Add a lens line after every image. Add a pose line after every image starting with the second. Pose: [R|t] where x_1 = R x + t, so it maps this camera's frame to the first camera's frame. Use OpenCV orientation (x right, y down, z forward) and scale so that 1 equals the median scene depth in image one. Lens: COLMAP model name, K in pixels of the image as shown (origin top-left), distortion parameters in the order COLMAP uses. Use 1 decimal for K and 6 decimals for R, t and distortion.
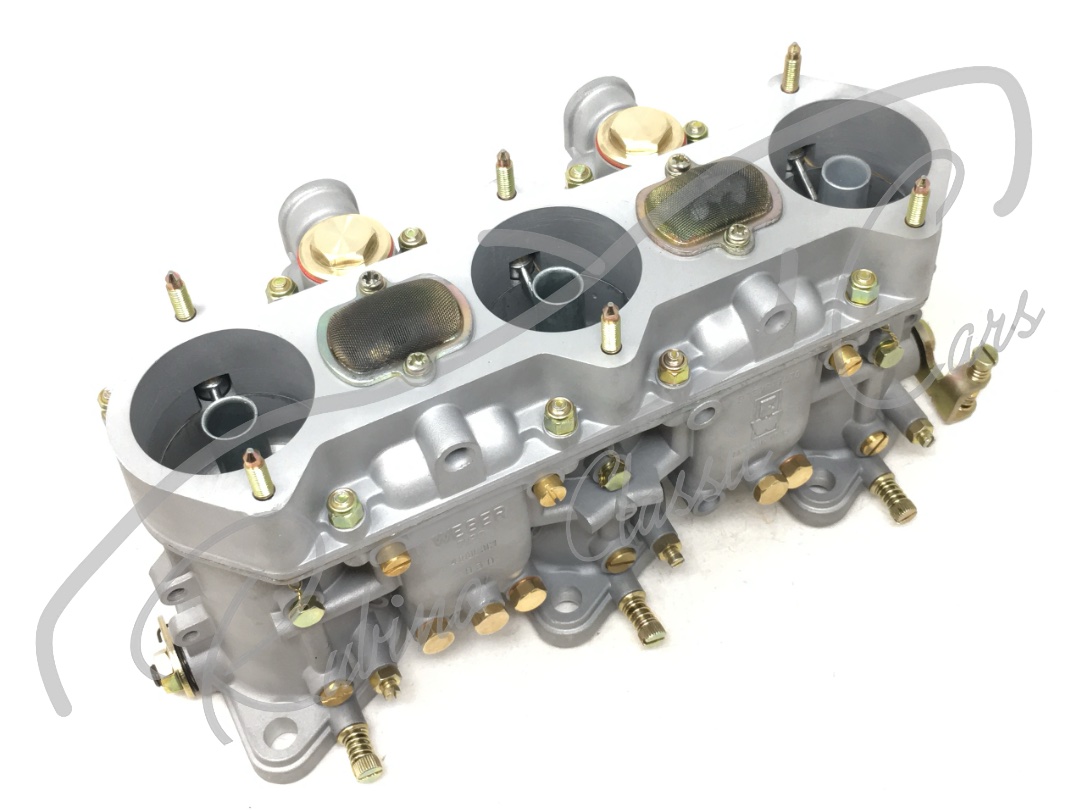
lens RADIAL K [[1560.3, 0, 540.0], [0, 1560.3, 405.0], [0, 0, 1]] dist [0.000428, 0.000041]
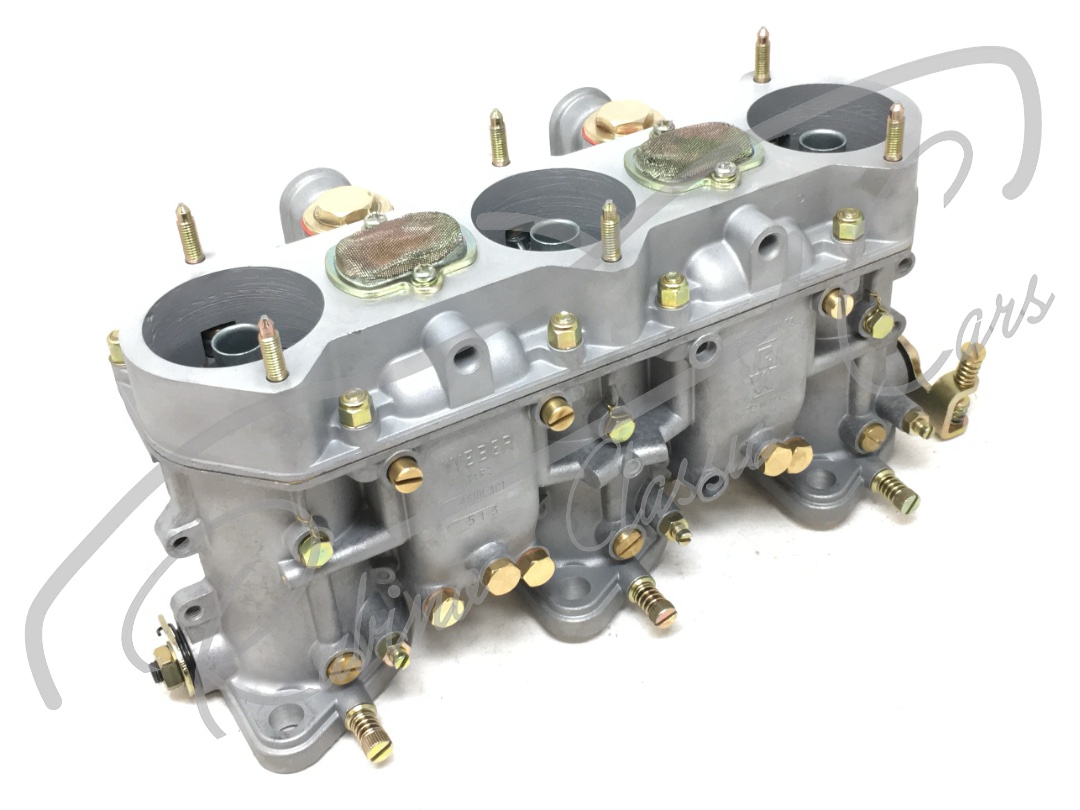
lens RADIAL K [[1560.3, 0, 540.0], [0, 1560.3, 405.0], [0, 0, 1]] dist [0.000428, 0.000041]
pose [[0.998889, -0.039891, 0.025071, -0.028480], [0.044461, 0.974166, -0.221412, 0.258548], [-0.015591, 0.222281, 0.974858, 0.018259]]
